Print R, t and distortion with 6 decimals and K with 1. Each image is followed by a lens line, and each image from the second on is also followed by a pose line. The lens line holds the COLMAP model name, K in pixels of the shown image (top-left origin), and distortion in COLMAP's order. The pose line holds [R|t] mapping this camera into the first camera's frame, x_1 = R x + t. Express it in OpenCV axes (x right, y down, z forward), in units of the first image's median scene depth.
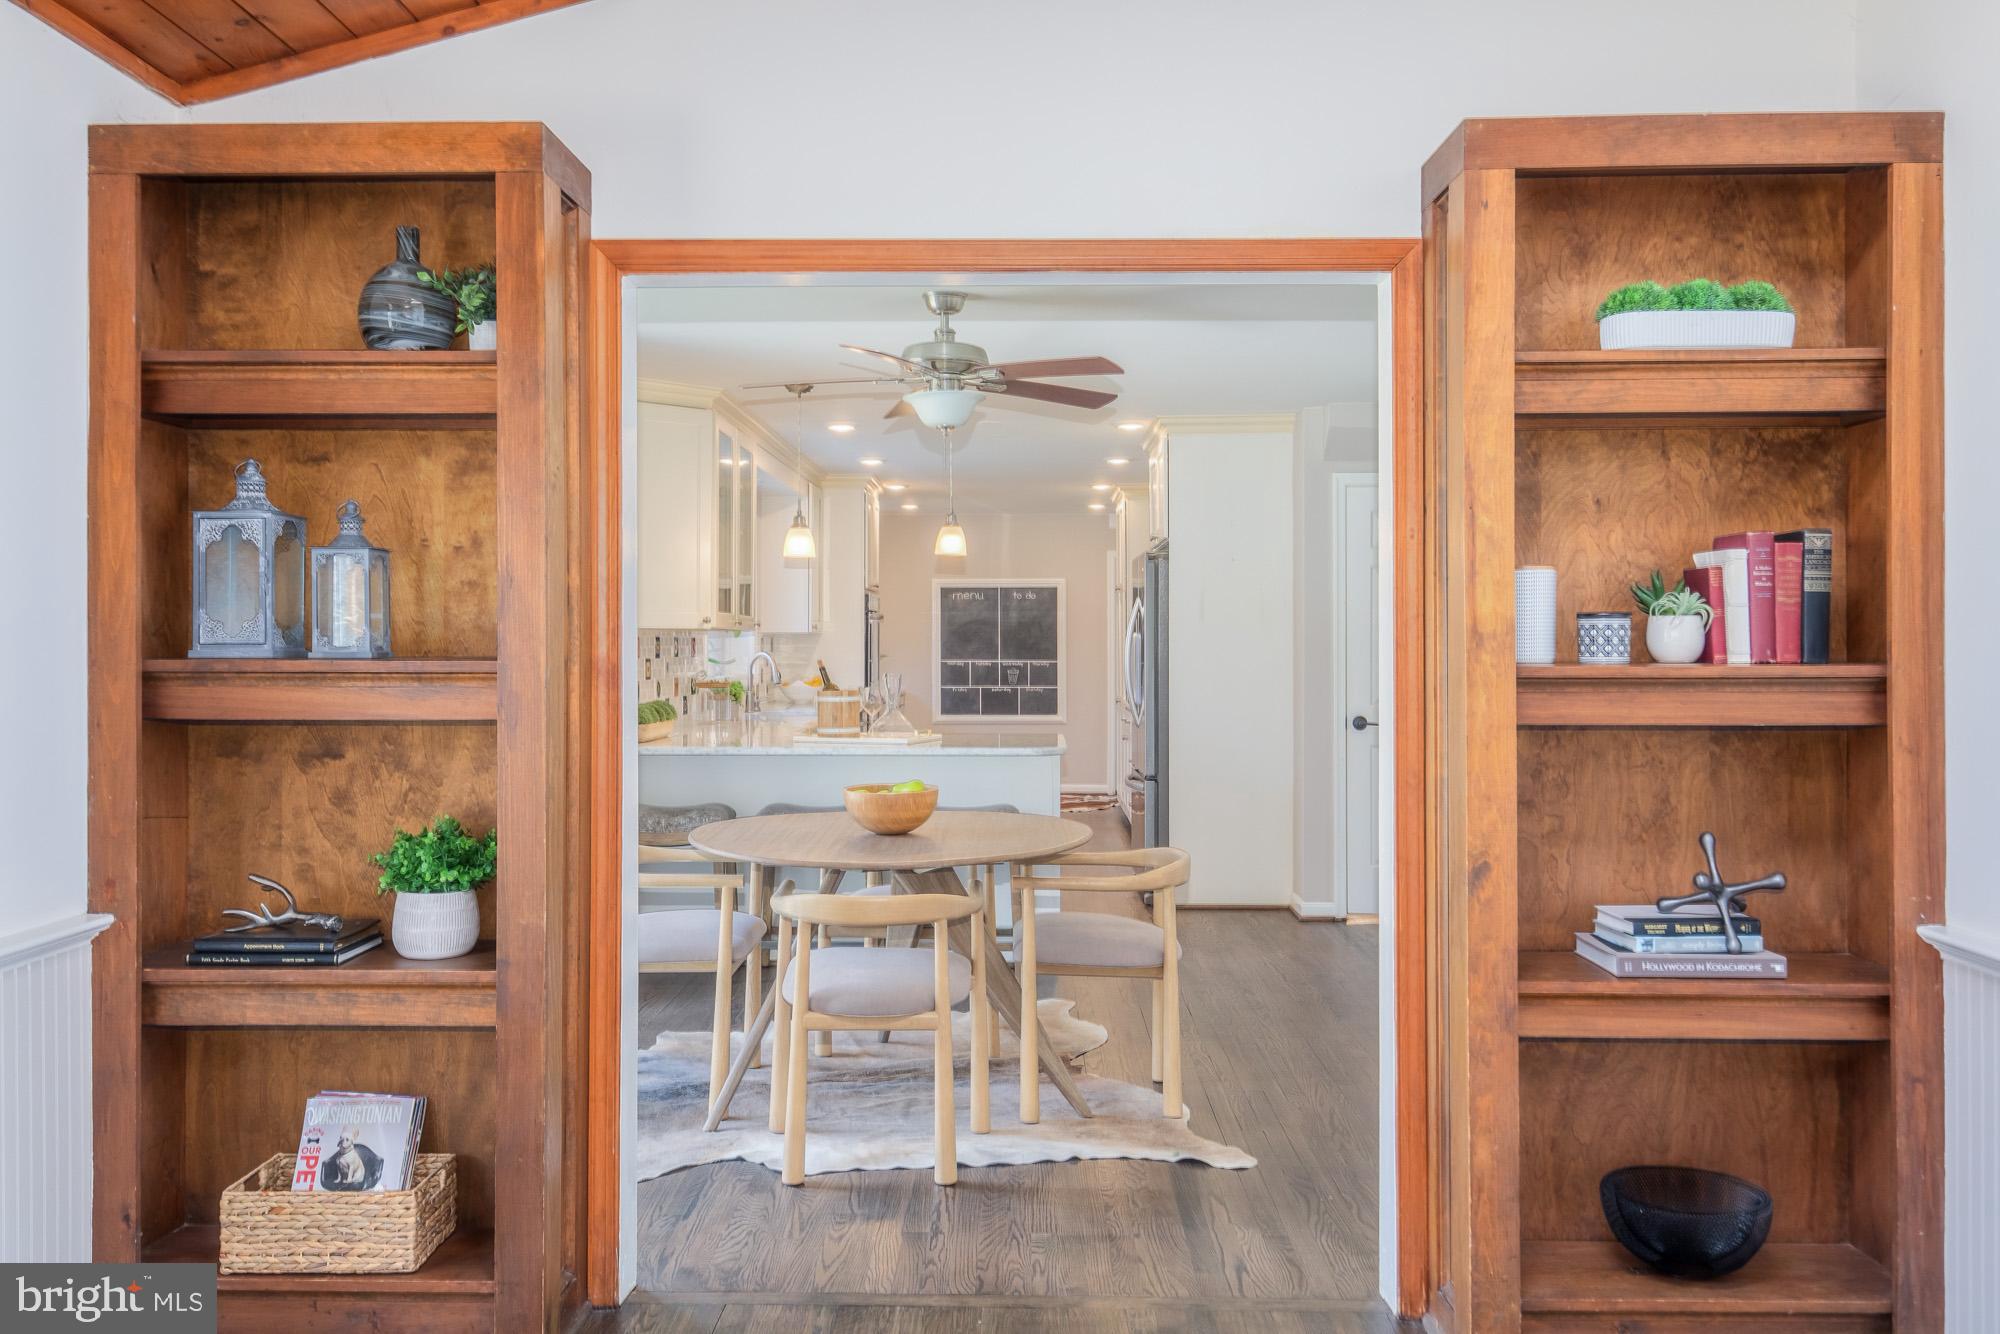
lens RADIAL K [[1621.7, 0, 996.5], [0, 1621.7, 654.3], [0, 0, 1]] dist [-0.002913, -0.000438]
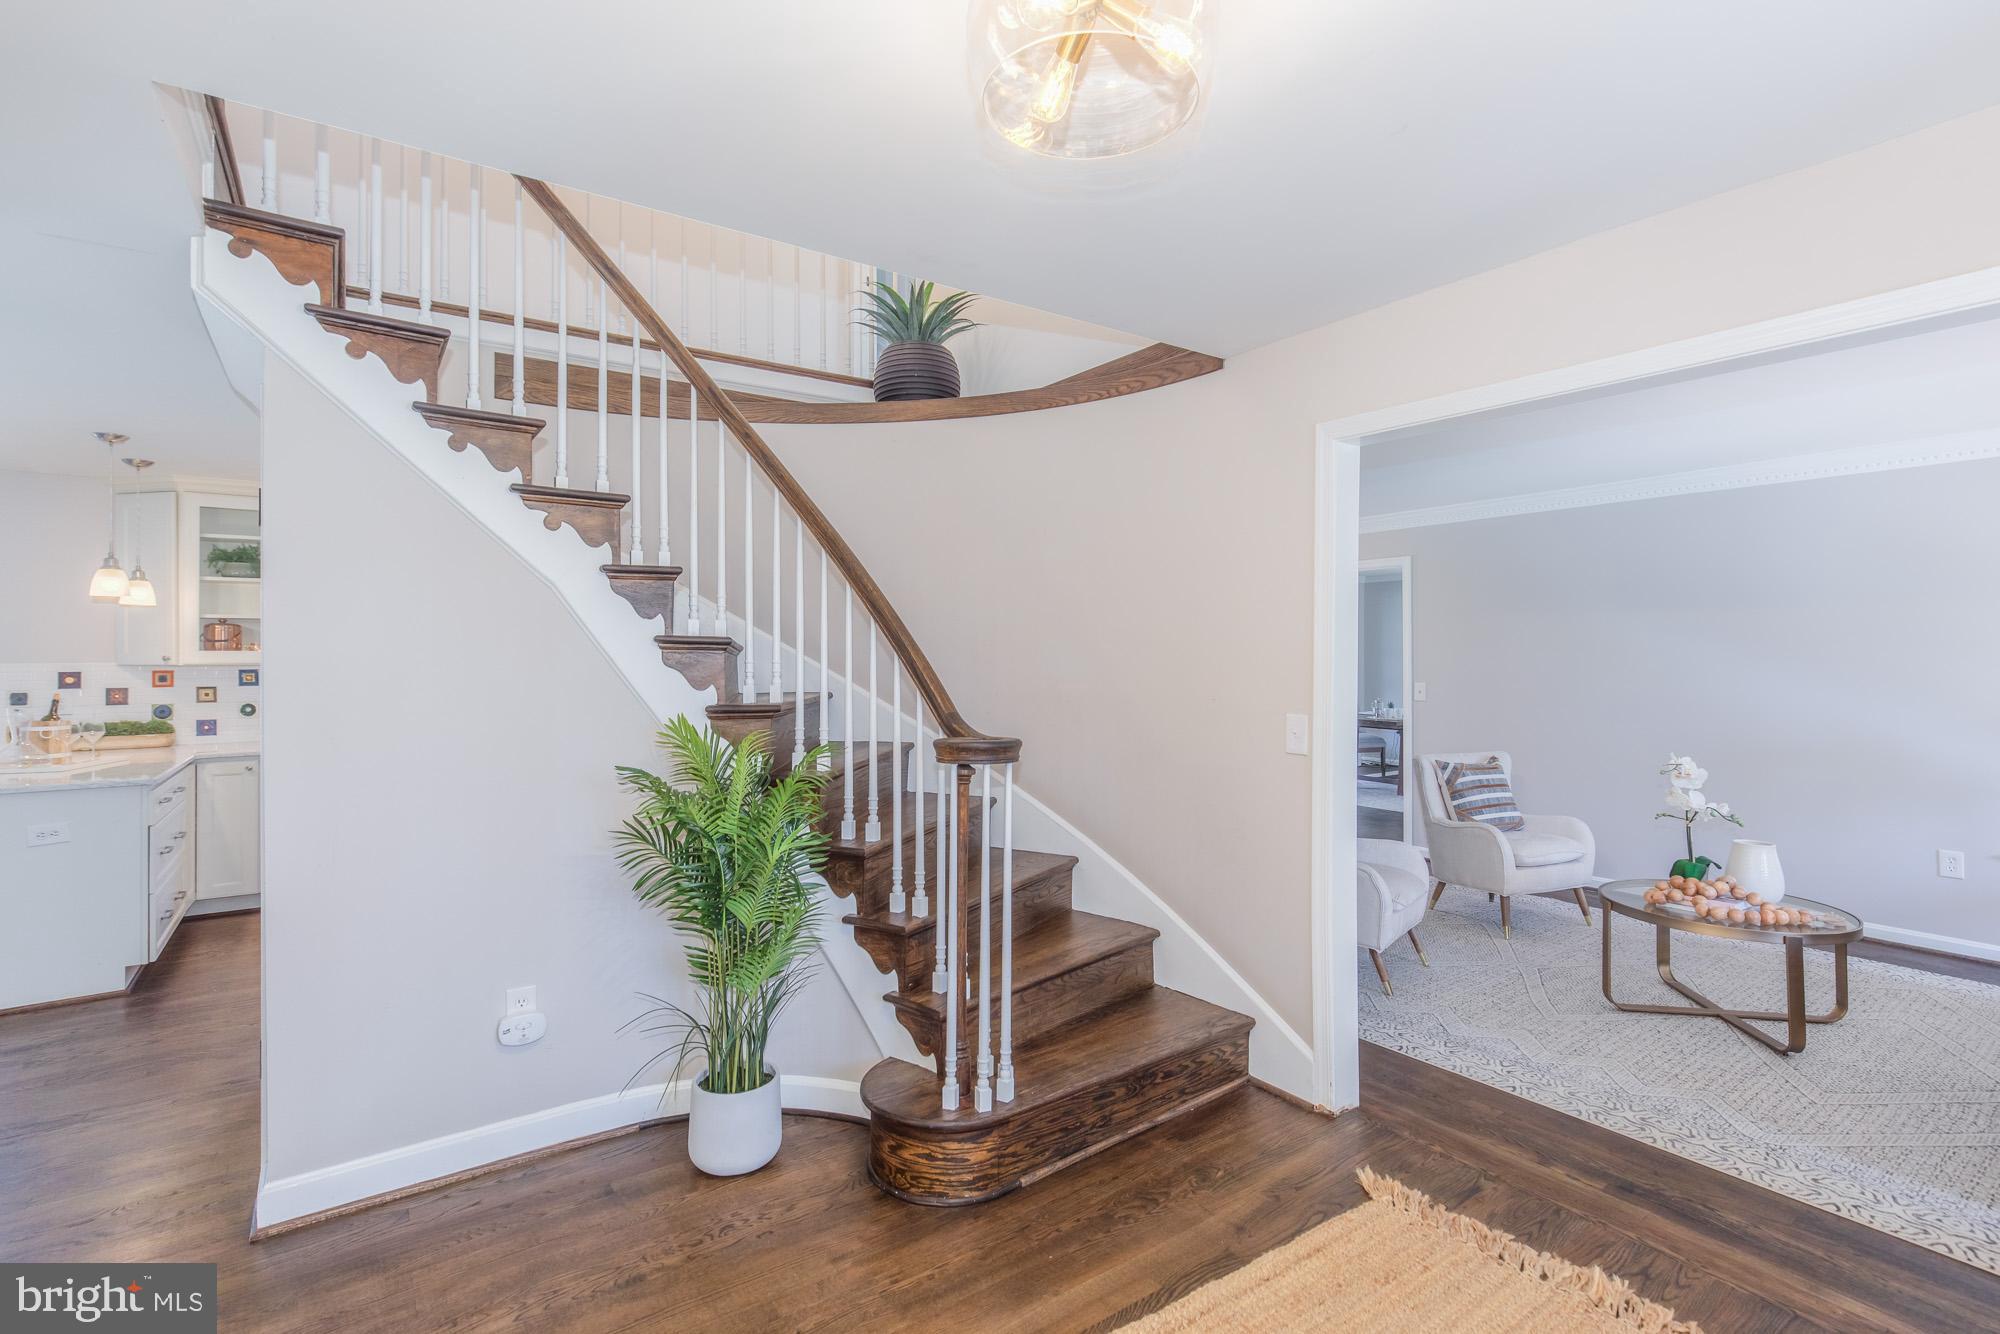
lens RADIAL K [[922.4, 0, 981.8], [0, 922.4, 650.7], [0, 0, 1]] dist [-0.014690, 0.004659]
pose [[0.595712, -0.007238, -0.803165, 0.392536], [-0.001511, 0.999948, -0.010132, -0.010297], [0.803196, 0.007249, 0.595670, 0.545930]]
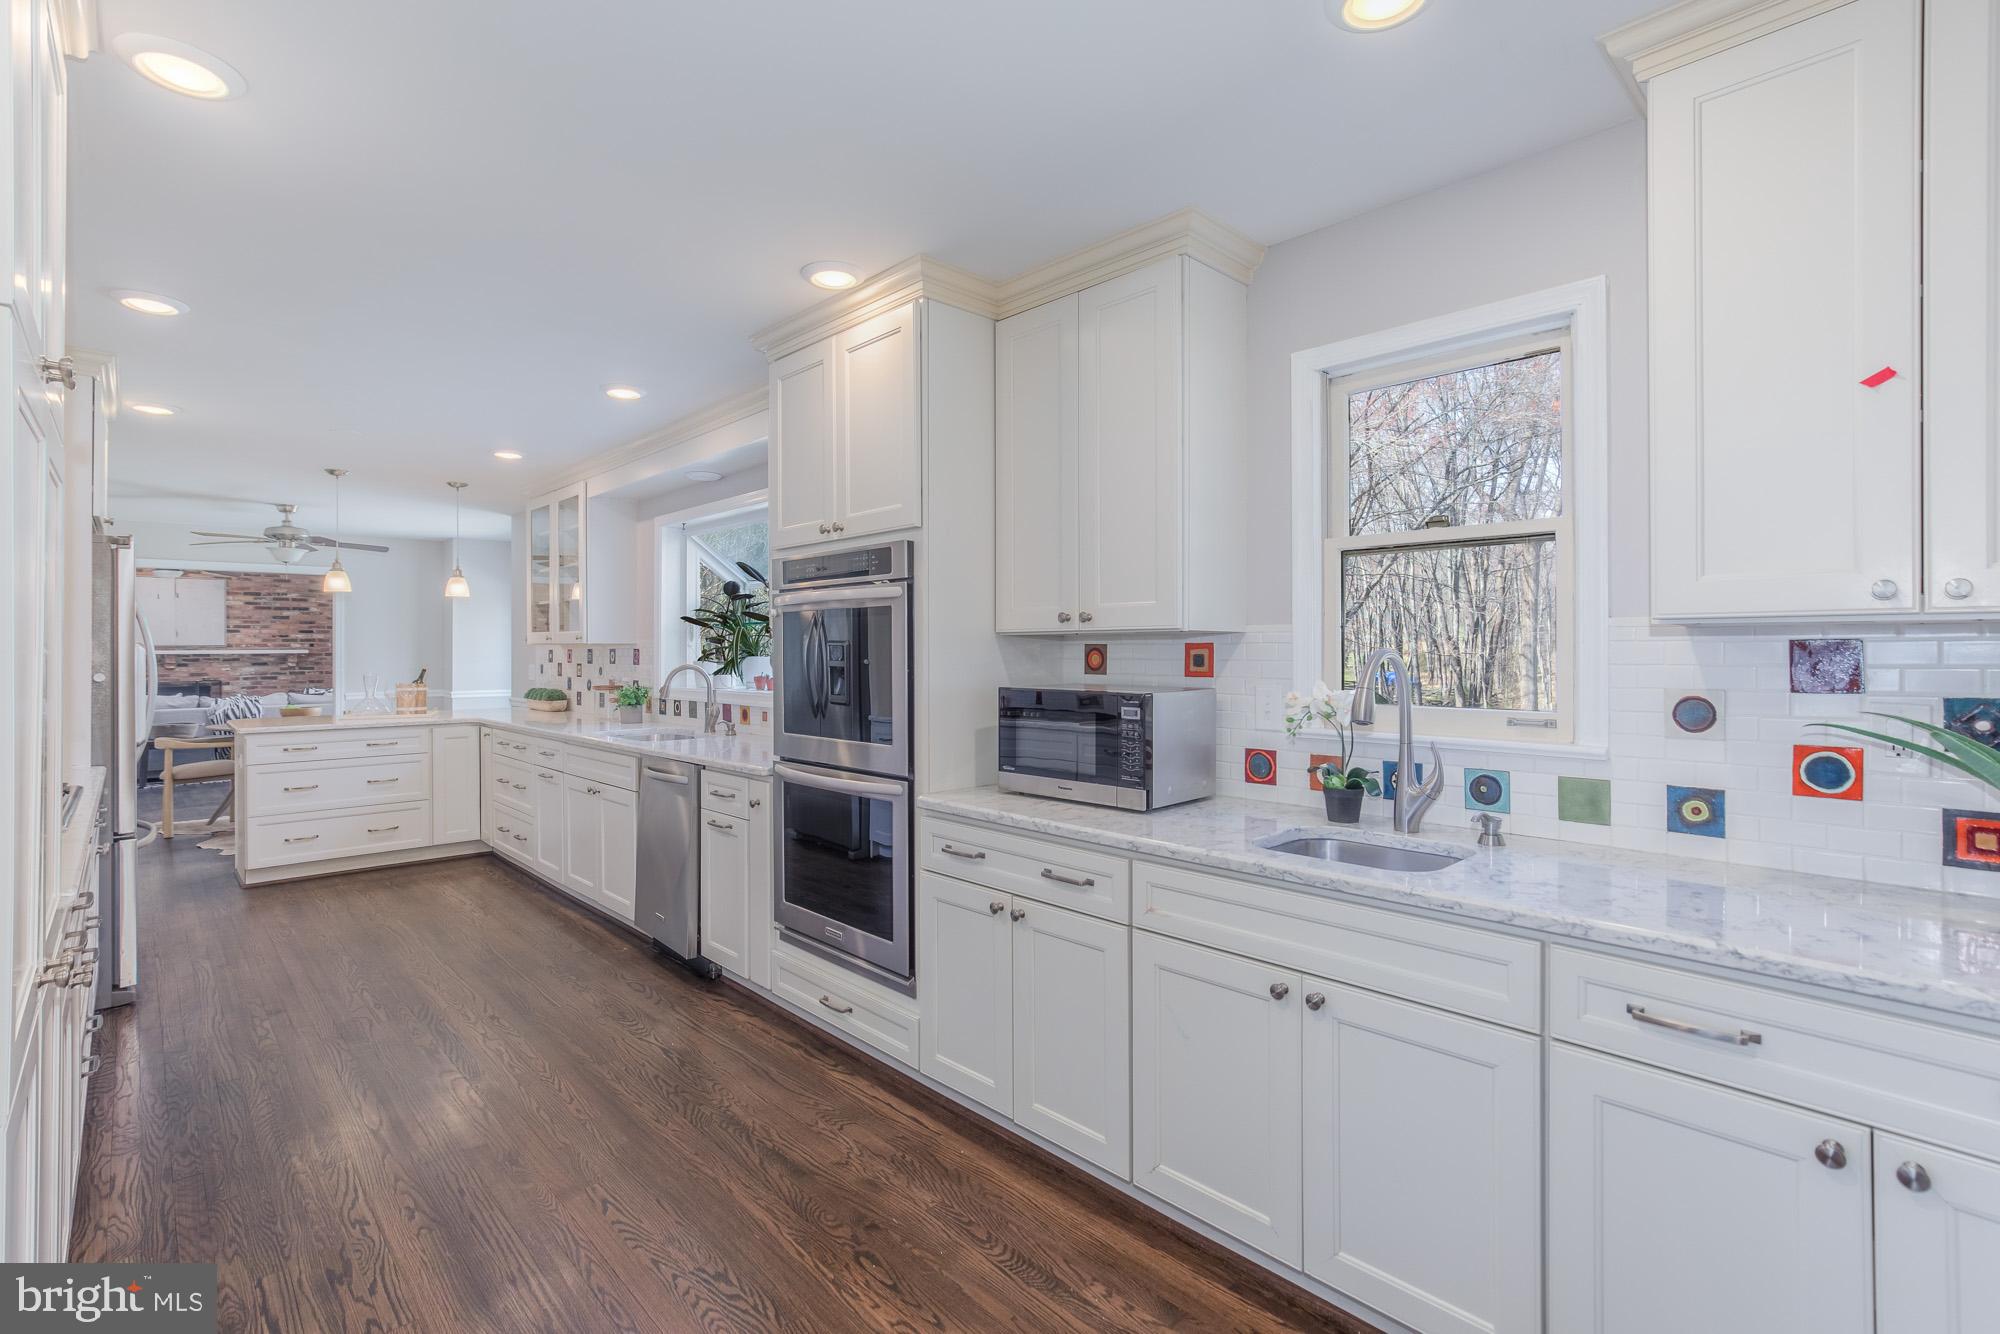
lens RADIAL K [[922.4, 0, 995.0], [0, 922.4, 650.9], [0, 0, 1]] dist [-0.014690, 0.004659]
pose [[-0.712514, 0.006490, -0.701628, 0.060218], [-0.000314, 0.999954, 0.009569, -0.009005], [0.701658, 0.007038, -0.712479, 0.975537]]
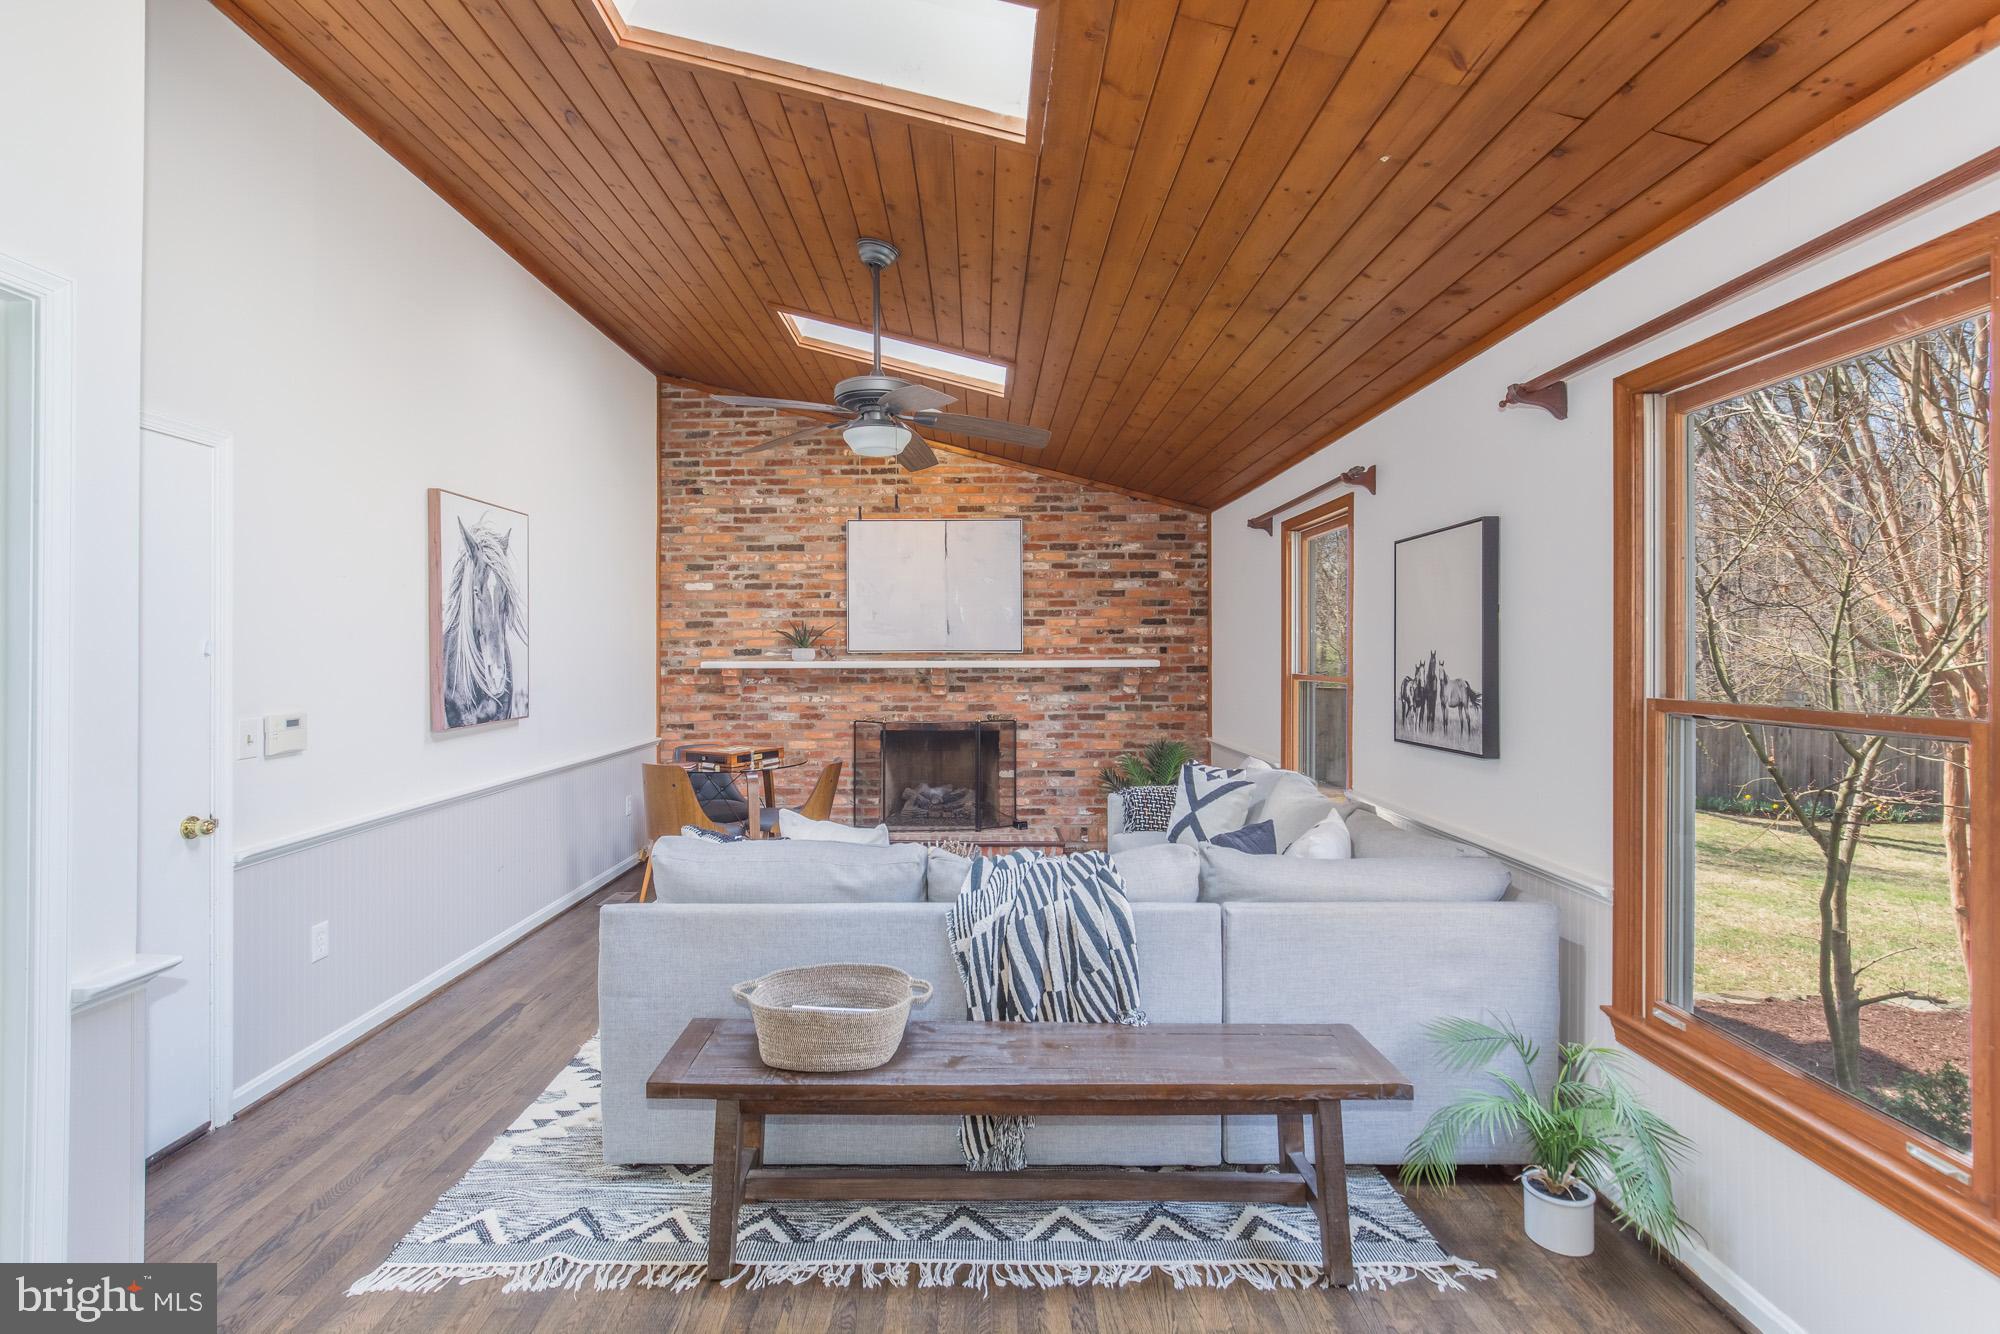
lens RADIAL K [[922.4, 0, 958.0], [0, 922.4, 649.9], [0, 0, 1]] dist [-0.014690, 0.004659]
pose [[-0.999994, 0.002901, 0.002110, -0.002153], [0.002916, 0.999968, 0.007406, -0.009368], [-0.002088, 0.007412, -0.999970, 0.246555]]
